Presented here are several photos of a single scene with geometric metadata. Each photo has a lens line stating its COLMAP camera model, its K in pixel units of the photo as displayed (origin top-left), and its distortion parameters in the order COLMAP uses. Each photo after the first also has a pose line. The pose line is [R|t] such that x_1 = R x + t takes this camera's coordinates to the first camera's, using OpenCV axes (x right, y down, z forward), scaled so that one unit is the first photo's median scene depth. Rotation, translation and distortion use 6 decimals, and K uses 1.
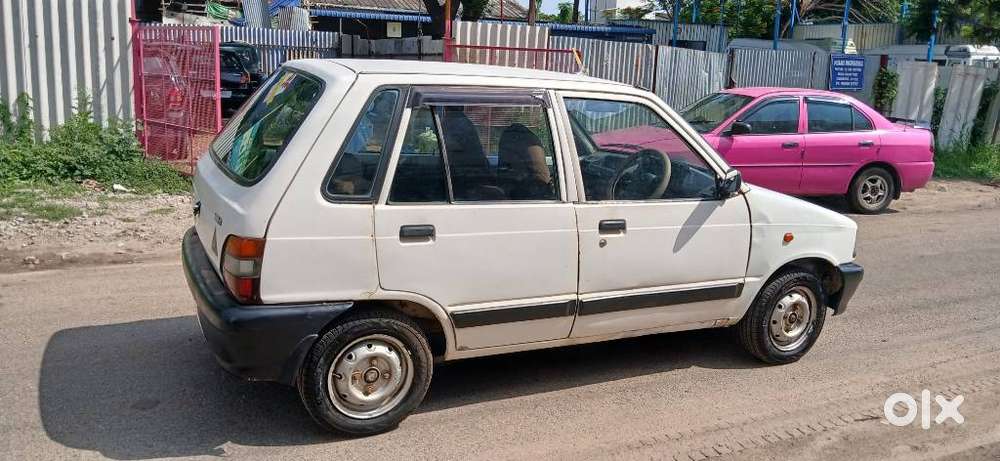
lens RADIAL K [[801.1, 0, 501.7], [0, 801.1, 227.9], [0, 0, 1]] dist [0.091901, -0.181679]
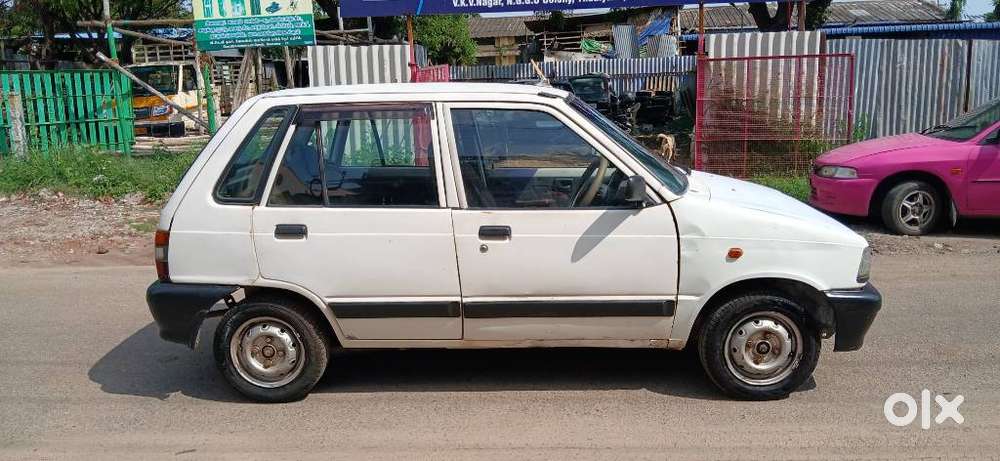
lens RADIAL K [[799.1, 0, 500.0], [0, 799.1, 230.5], [0, 0, 1]] dist [0.088282, -0.174972]
pose [[0.864650, 0.021851, -0.501899, 0.593790], [-0.035353, 0.999223, -0.017400, 0.011704], [0.501129, 0.032788, 0.864751, 0.115154]]
